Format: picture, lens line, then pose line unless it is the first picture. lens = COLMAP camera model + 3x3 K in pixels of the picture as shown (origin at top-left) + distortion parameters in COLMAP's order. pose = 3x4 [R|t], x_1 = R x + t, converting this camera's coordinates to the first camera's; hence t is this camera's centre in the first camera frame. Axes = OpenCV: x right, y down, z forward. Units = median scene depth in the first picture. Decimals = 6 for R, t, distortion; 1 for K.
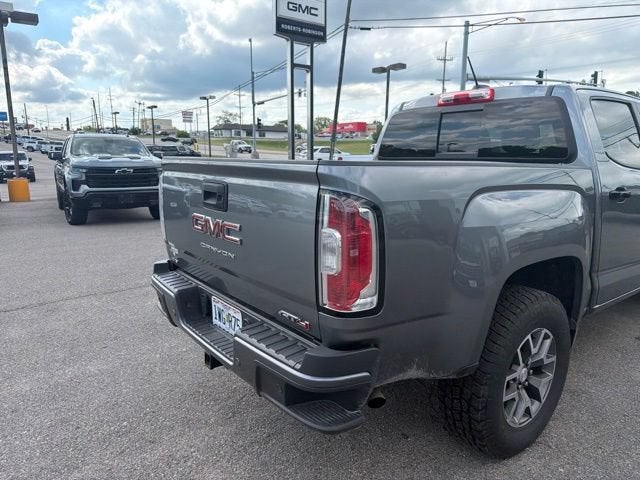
lens RADIAL K [[456.7, 0, 329.1], [0, 456.7, 245.9], [0, 0, 1]] dist [0.034127, -0.045568]
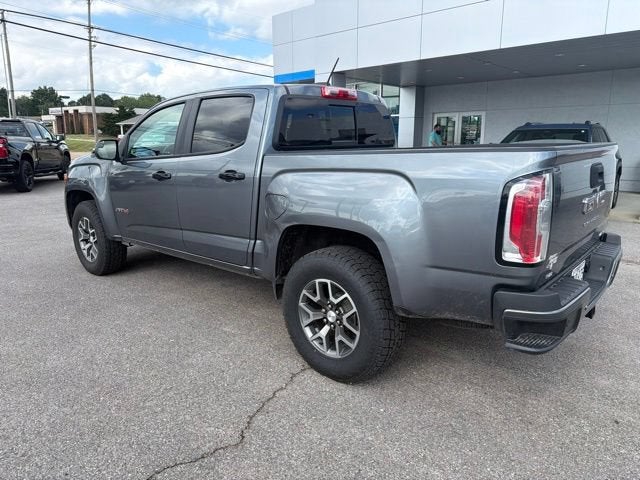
lens RADIAL K [[454.4, 0, 321.7], [0, 454.4, 233.2], [0, 0, 1]] dist [0.022312, -0.026680]
pose [[-0.175737, -0.205631, 0.962721, -0.269833], [0.201131, 0.949812, 0.239589, -0.082016], [-0.963672, 0.235737, -0.125558, 0.385762]]
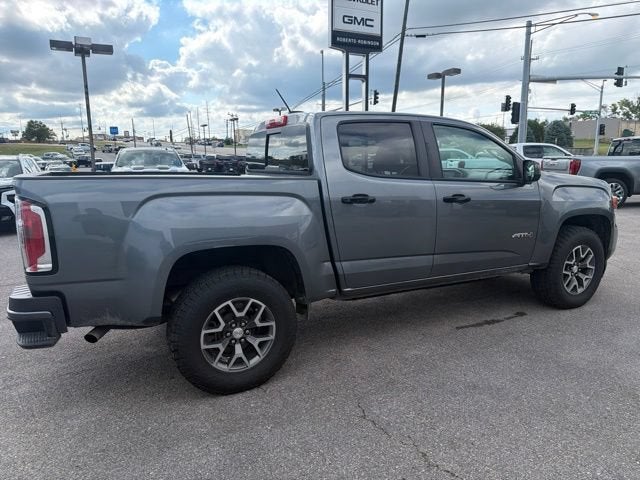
lens RADIAL K [[456.7, 0, 329.2], [0, 456.7, 243.8], [0, 0, 1]] dist [0.034127, -0.045568]
pose [[0.982541, 0.017399, -0.185232, 0.203841], [-0.020530, 0.999677, -0.014996, 0.007557], [0.184911, 0.018537, 0.982580, -0.058554]]
